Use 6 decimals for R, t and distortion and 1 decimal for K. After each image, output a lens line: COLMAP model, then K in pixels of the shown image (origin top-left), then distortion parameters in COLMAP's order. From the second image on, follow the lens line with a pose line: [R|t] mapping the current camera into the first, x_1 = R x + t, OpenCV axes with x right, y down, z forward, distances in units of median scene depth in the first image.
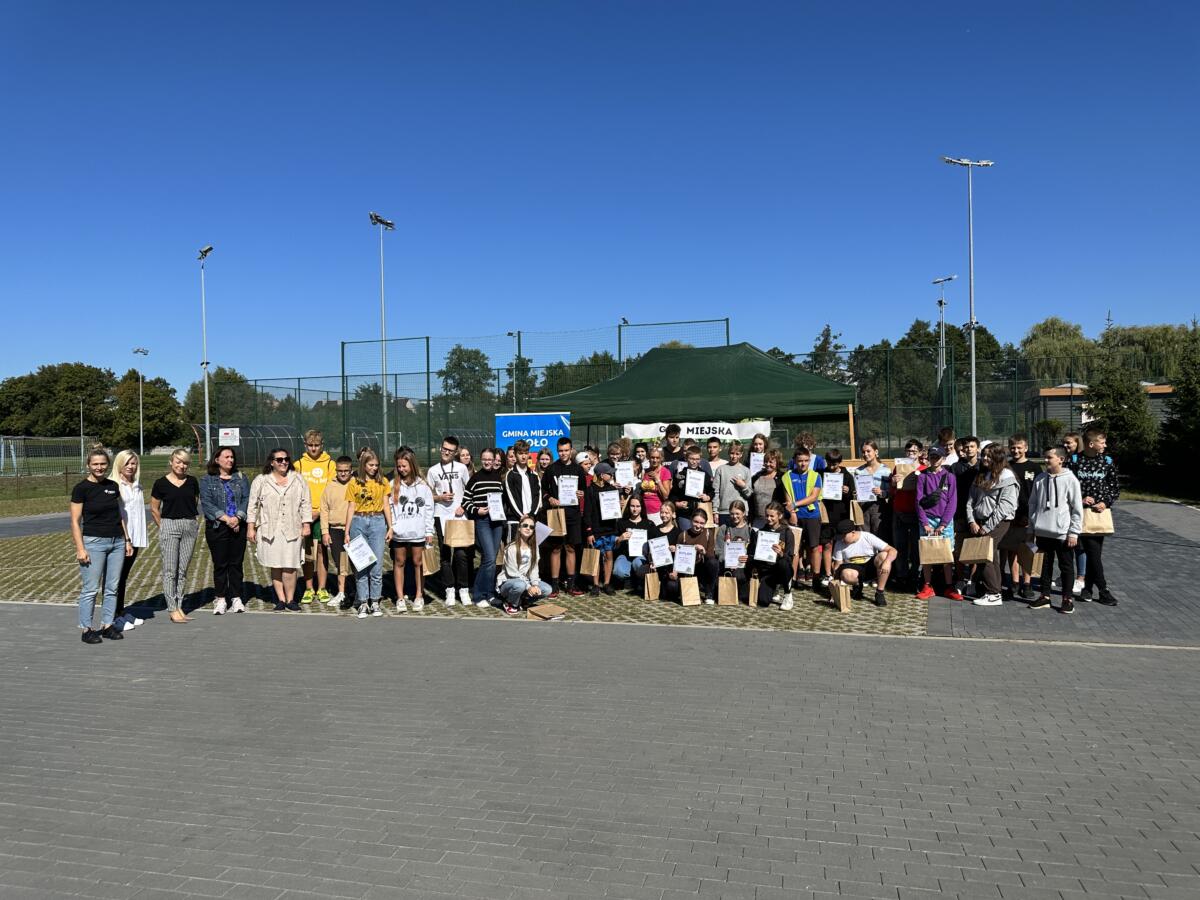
lens RADIAL K [[832.8, 0, 595.4], [0, 832.8, 449.0], [0, 0, 1]] dist [0.056979, 0.000681]
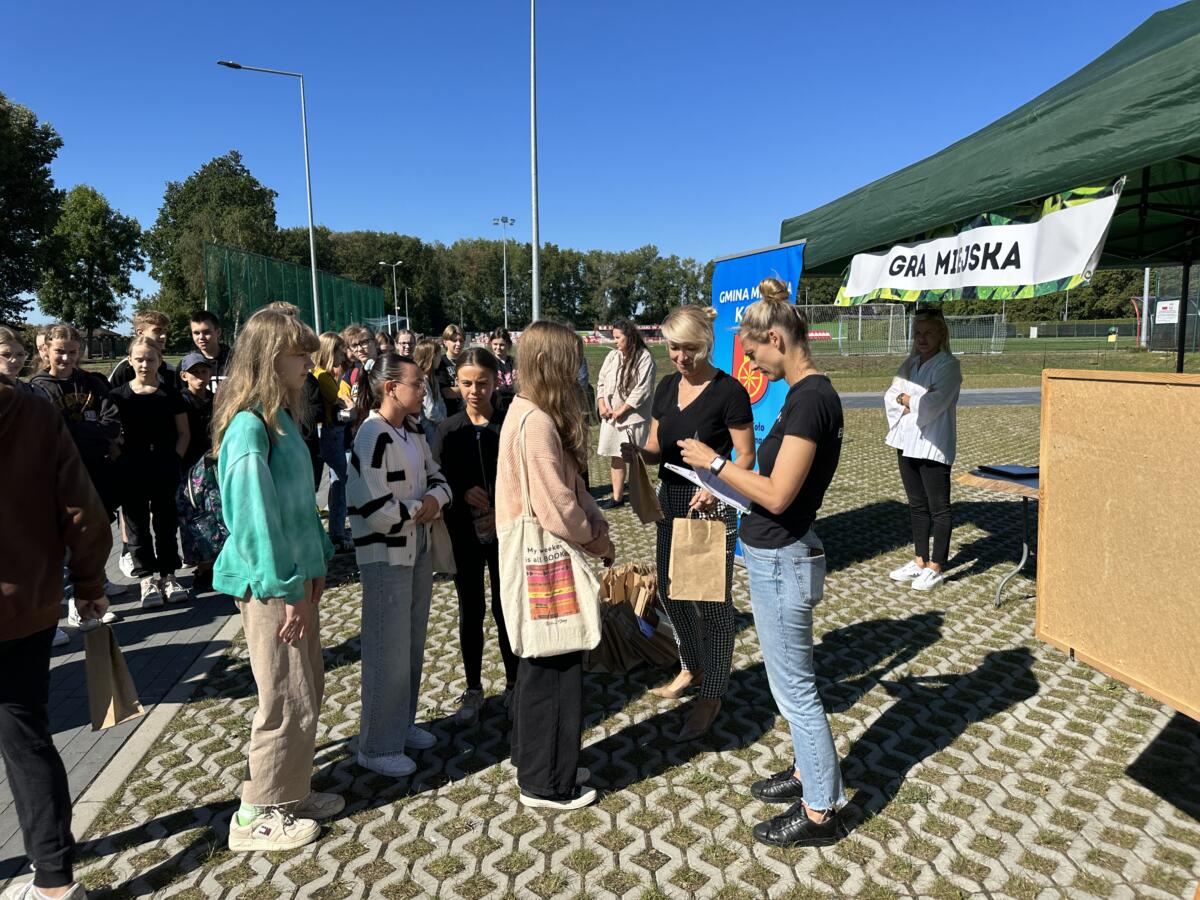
lens RADIAL K [[858.6, 0, 601.9], [0, 858.6, 425.4], [0, 0, 1]] dist [0.038813, -0.060601]
pose [[0.410602, 0.097603, -0.906576, 0.063431], [0.004653, 0.994017, 0.109125, 0.000411], [0.911803, -0.049025, 0.407691, 0.132589]]
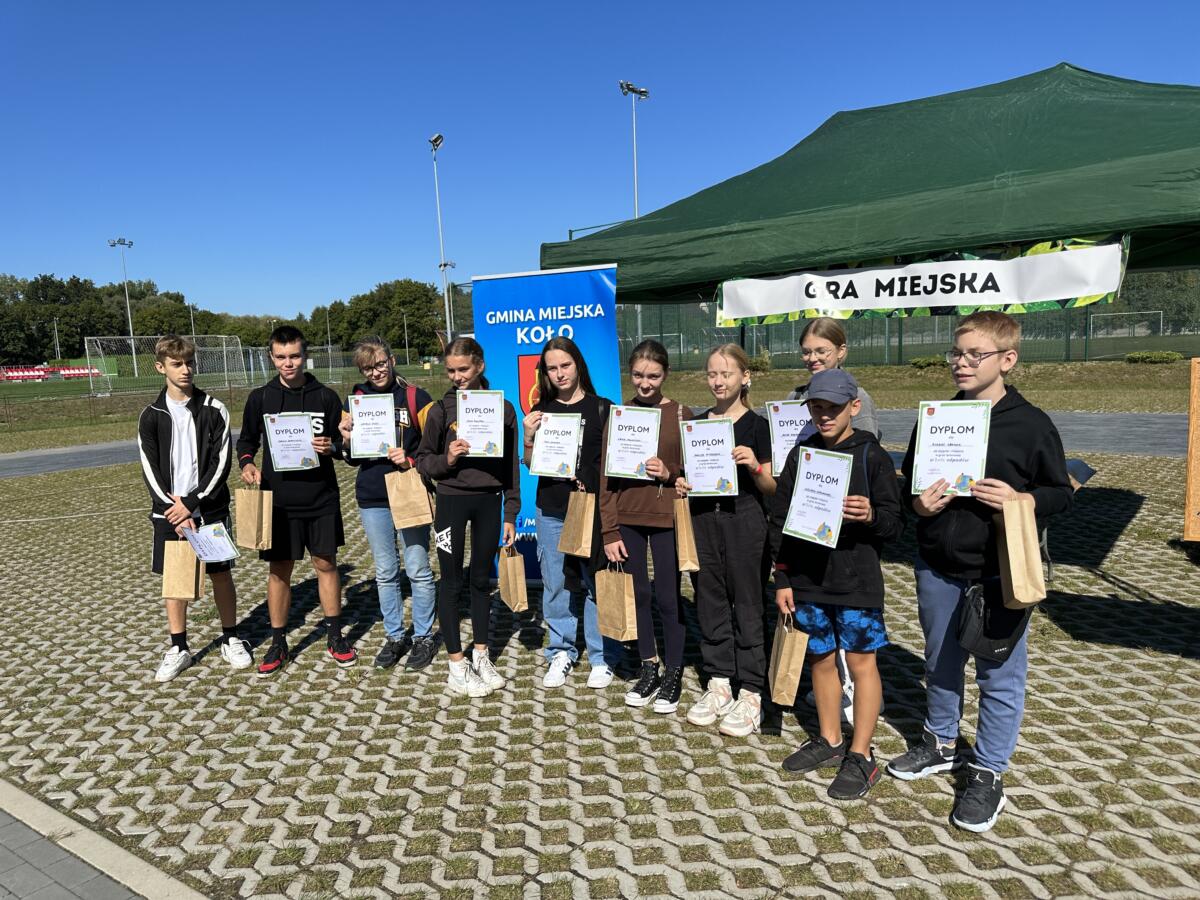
lens RADIAL K [[853.6, 0, 594.8], [0, 853.6, 455.4], [0, 0, 1]] dist [0.060886, -0.072931]
pose [[0.939520, 0.015652, -0.342137, 0.022219], [0.026620, 0.992596, 0.118509, 0.000798], [0.341459, -0.120449, 0.932147, 0.100279]]
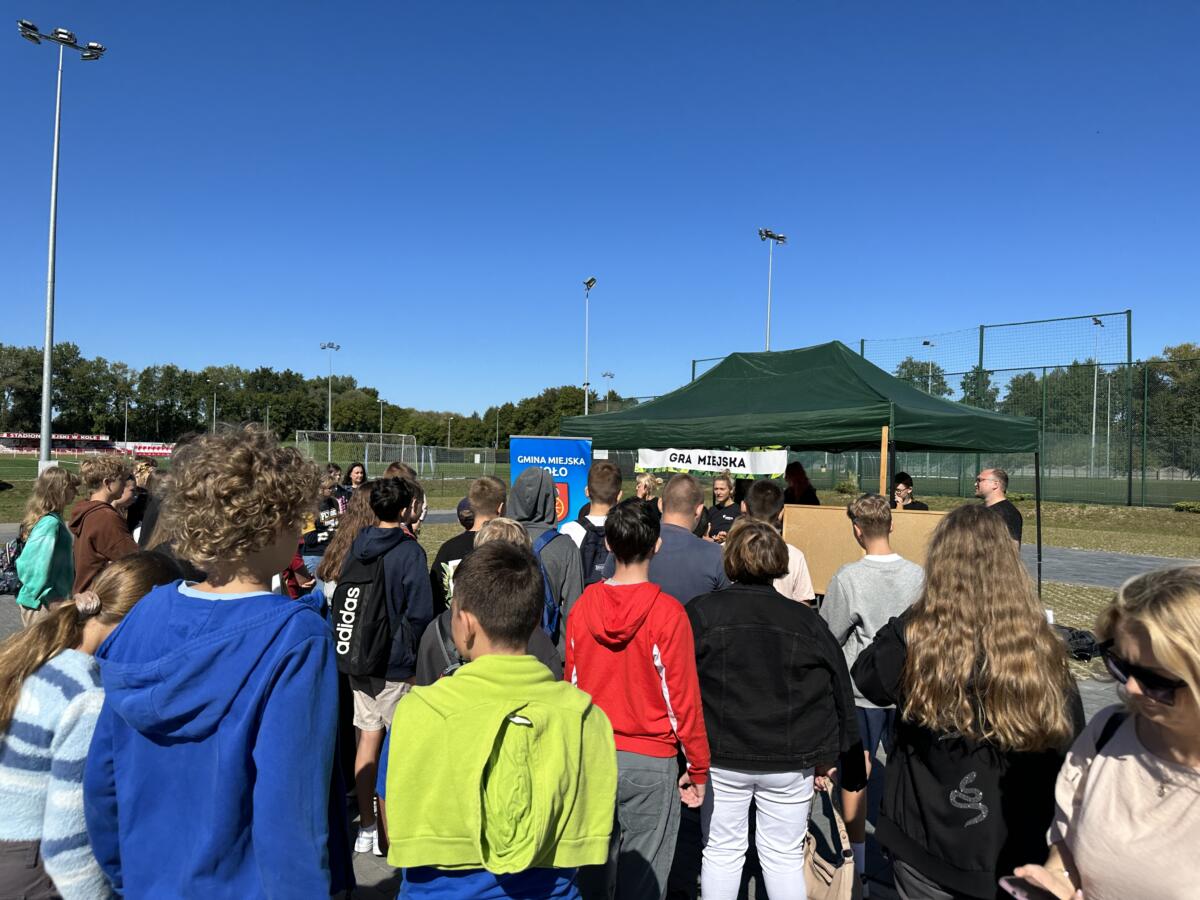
lens RADIAL K [[832.8, 0, 598.5], [0, 832.8, 452.0], [0, 0, 1]] dist [0.118282, -0.071463]
pose [[0.864138, 0.025575, -0.502604, 0.074901], [-0.033808, 0.999402, -0.007271, -0.003638], [0.502117, 0.023275, 0.864486, 0.048293]]
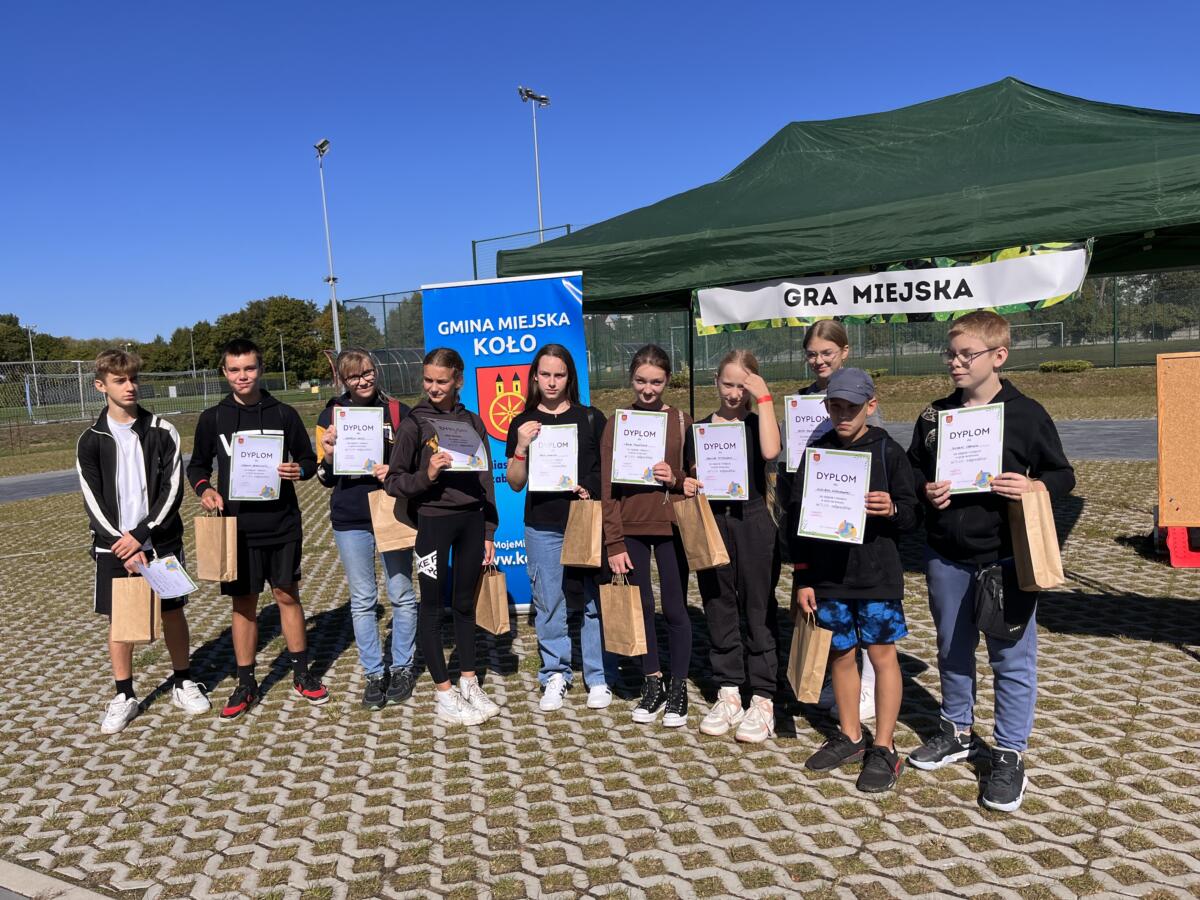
lens RADIAL K [[919.3, 0, 610.3], [0, 919.3, 448.2], [0, 0, 1]] dist [0.021441, -0.000984]
pose [[0.974511, -0.023724, -0.223080, 0.016493], [0.043883, 0.995341, 0.085849, 0.001447], [0.220004, -0.093451, 0.971012, 0.095231]]
